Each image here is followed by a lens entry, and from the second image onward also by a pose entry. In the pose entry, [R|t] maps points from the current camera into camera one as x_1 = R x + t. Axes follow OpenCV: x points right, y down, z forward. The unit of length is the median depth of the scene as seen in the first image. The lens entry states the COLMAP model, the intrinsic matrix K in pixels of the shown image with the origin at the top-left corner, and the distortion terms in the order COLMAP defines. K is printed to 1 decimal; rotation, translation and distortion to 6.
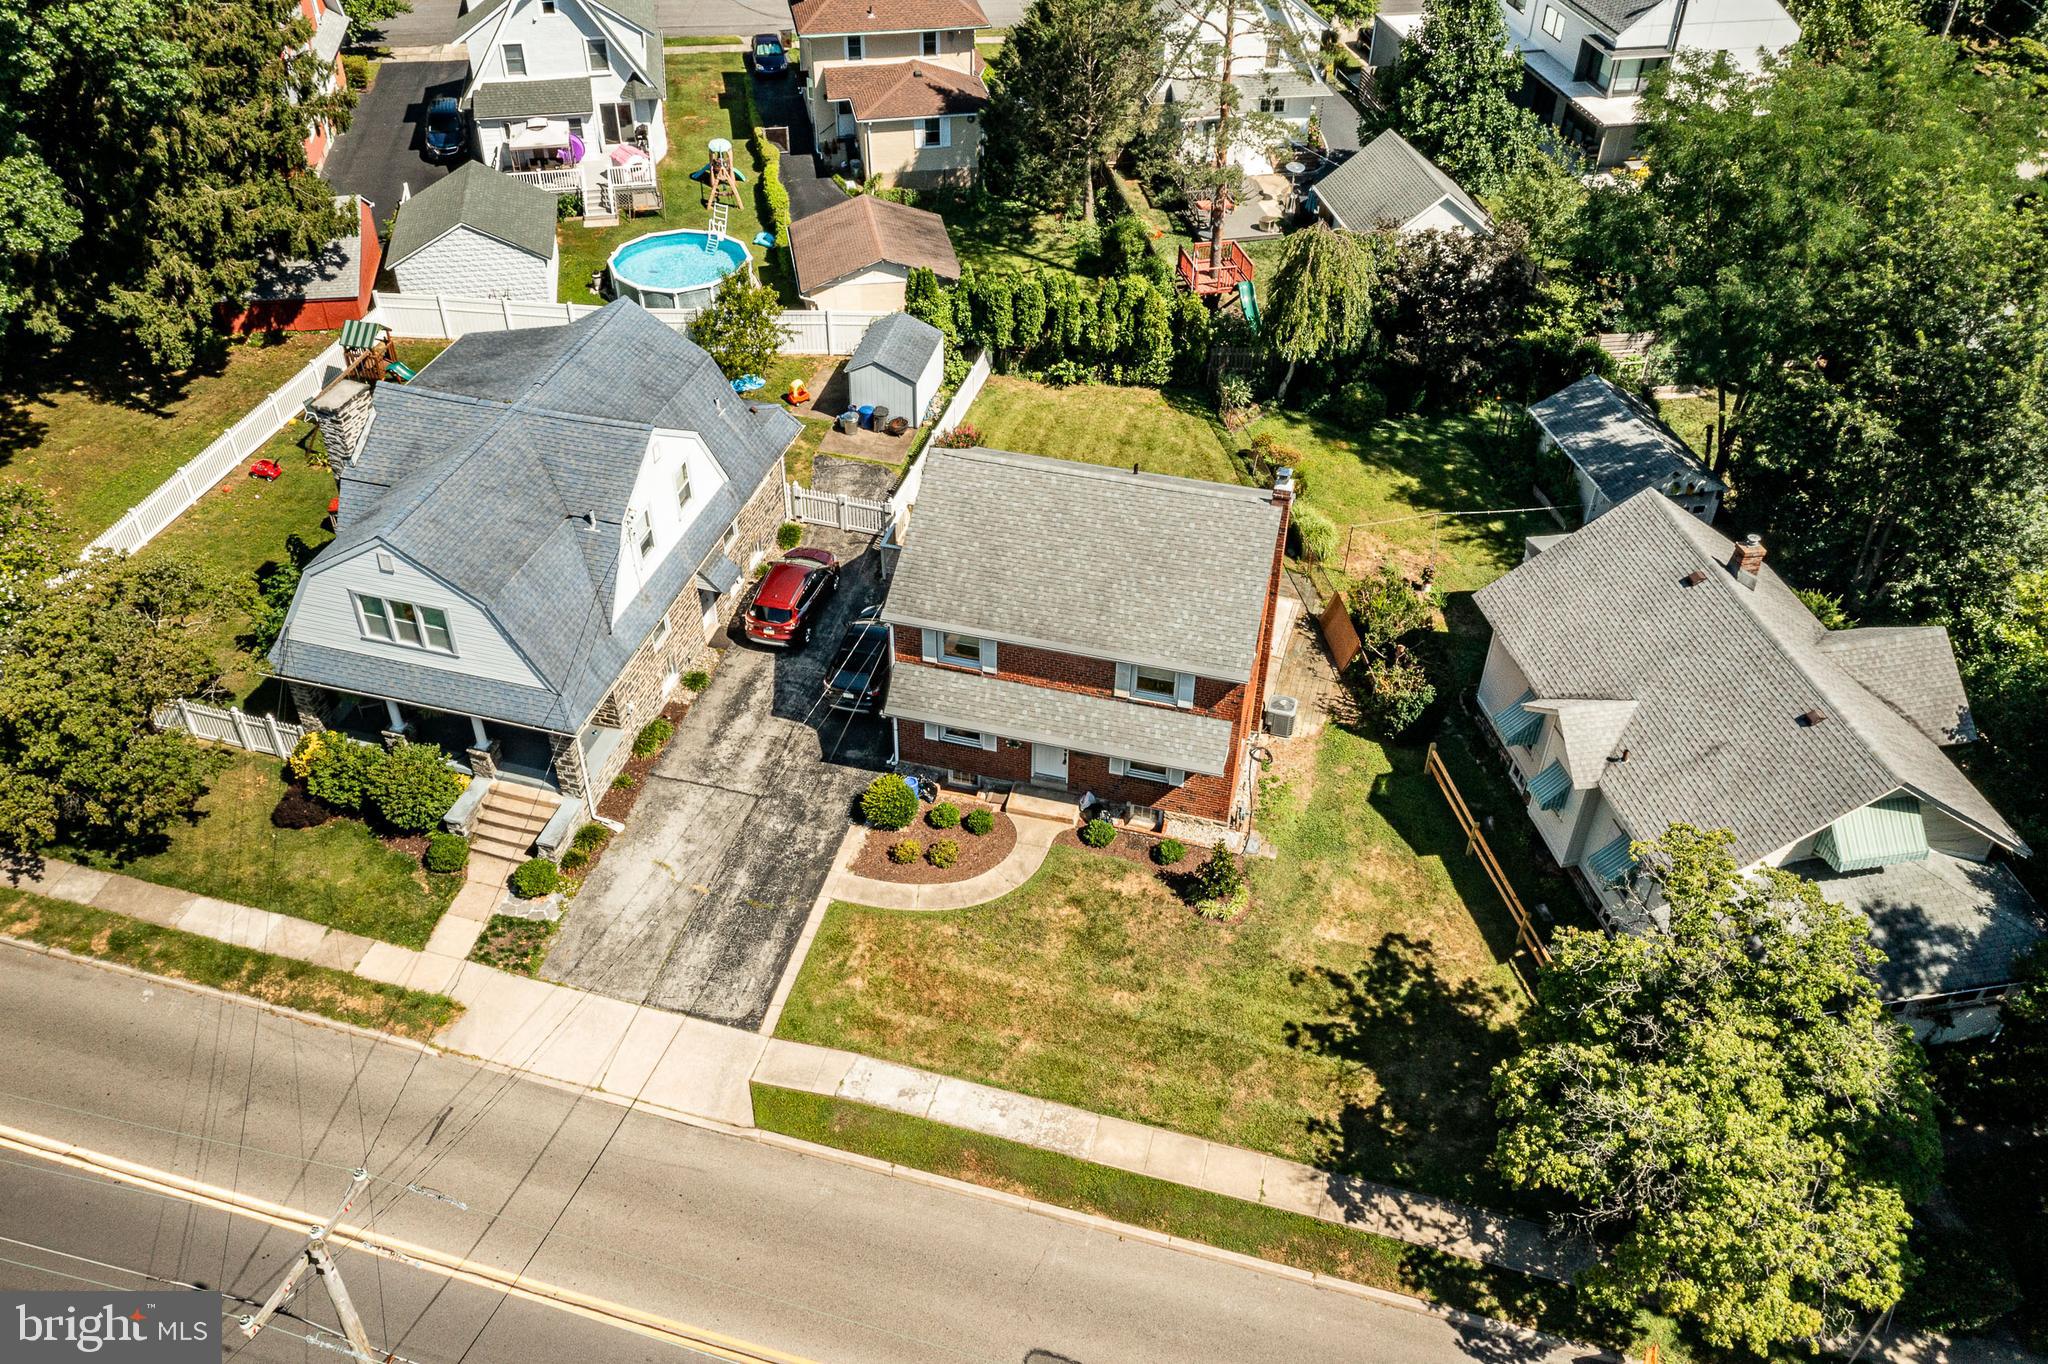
lens RADIAL K [[1641.4, 0, 1022.4], [0, 1641.4, 673.8], [0, 0, 1]] dist [-0.002971, 0.002897]
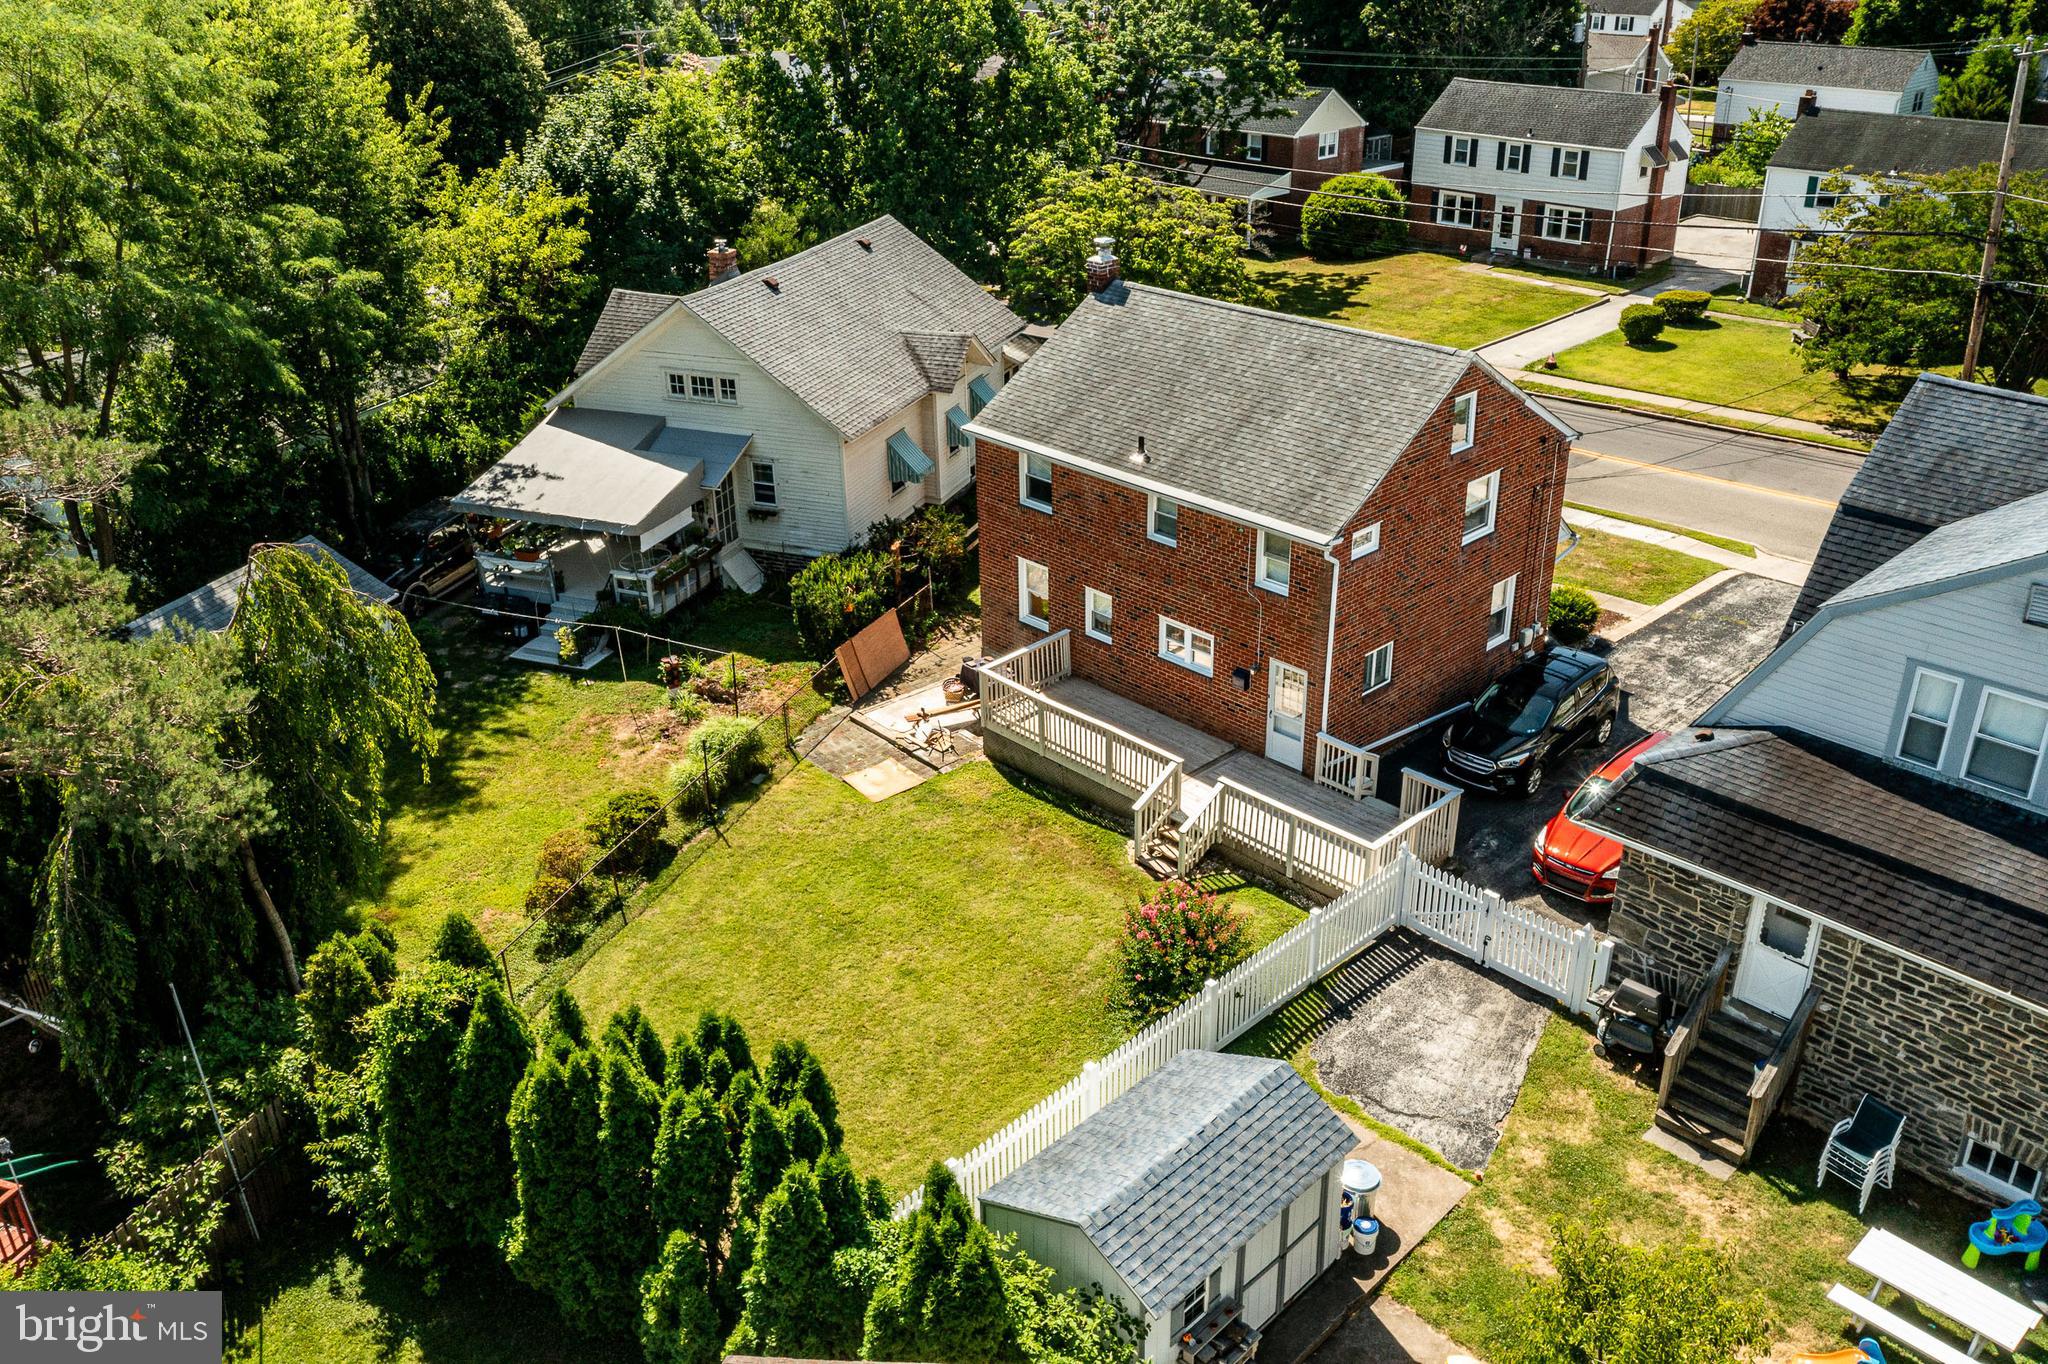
lens RADIAL K [[1641.4, 0, 1022.4], [0, 1641.4, 673.8], [0, 0, 1]] dist [-0.002971, 0.002897]
pose [[-0.850760, -0.233345, 0.470911, -0.178113], [0.332236, 0.455483, 0.825926, -0.507408], [-0.407218, 0.859119, -0.309981, 1.006710]]
